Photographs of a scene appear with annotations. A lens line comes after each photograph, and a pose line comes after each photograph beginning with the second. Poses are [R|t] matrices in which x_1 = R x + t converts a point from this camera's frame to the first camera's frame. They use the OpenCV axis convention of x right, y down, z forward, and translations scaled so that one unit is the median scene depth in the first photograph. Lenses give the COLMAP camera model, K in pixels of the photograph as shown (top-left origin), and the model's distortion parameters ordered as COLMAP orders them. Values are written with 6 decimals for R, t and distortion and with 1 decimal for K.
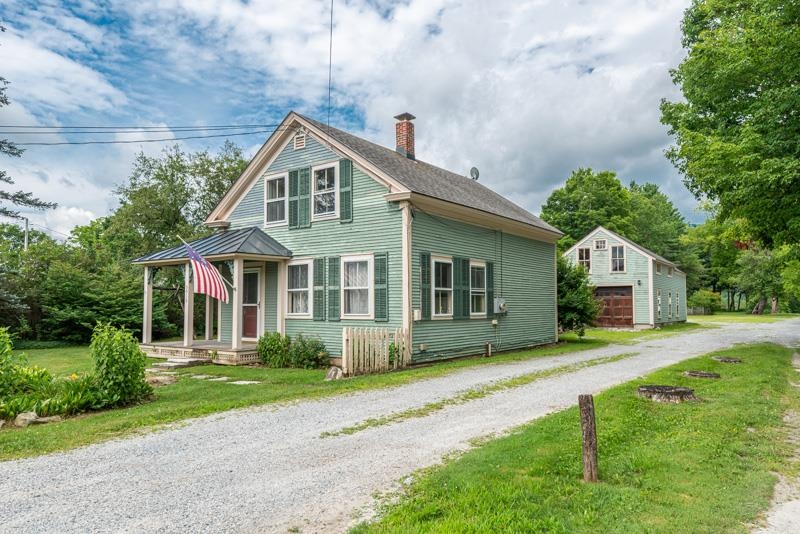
lens RADIAL K [[522.4, 0, 373.1], [0, 522.4, 282.5], [0, 0, 1]] dist [0.004765, 0.013866]
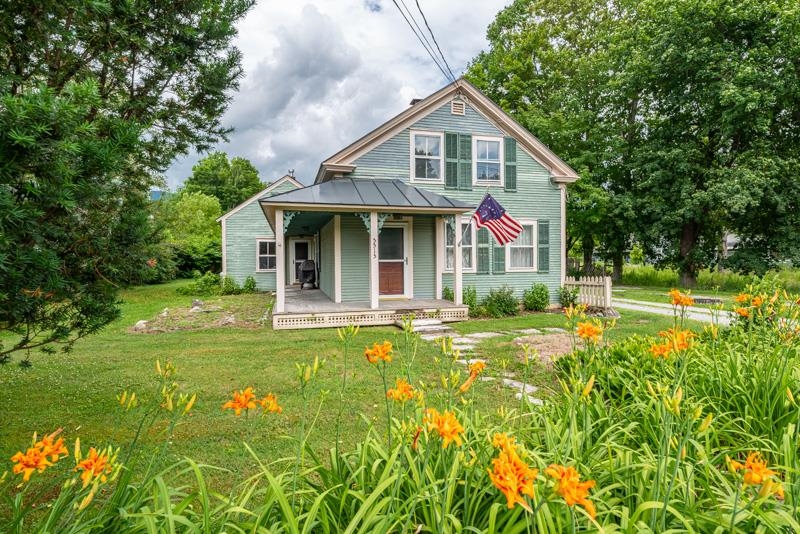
lens RADIAL K [[390.7, 0, 393.9], [0, 390.7, 261.0], [0, 0, 1]] dist [0.000507, 0.000360]
pose [[0.639037, -0.003498, 0.769168, -0.980172], [-0.029194, 0.999159, 0.028798, 0.028288], [-0.768621, -0.040858, 0.638398, 0.673636]]
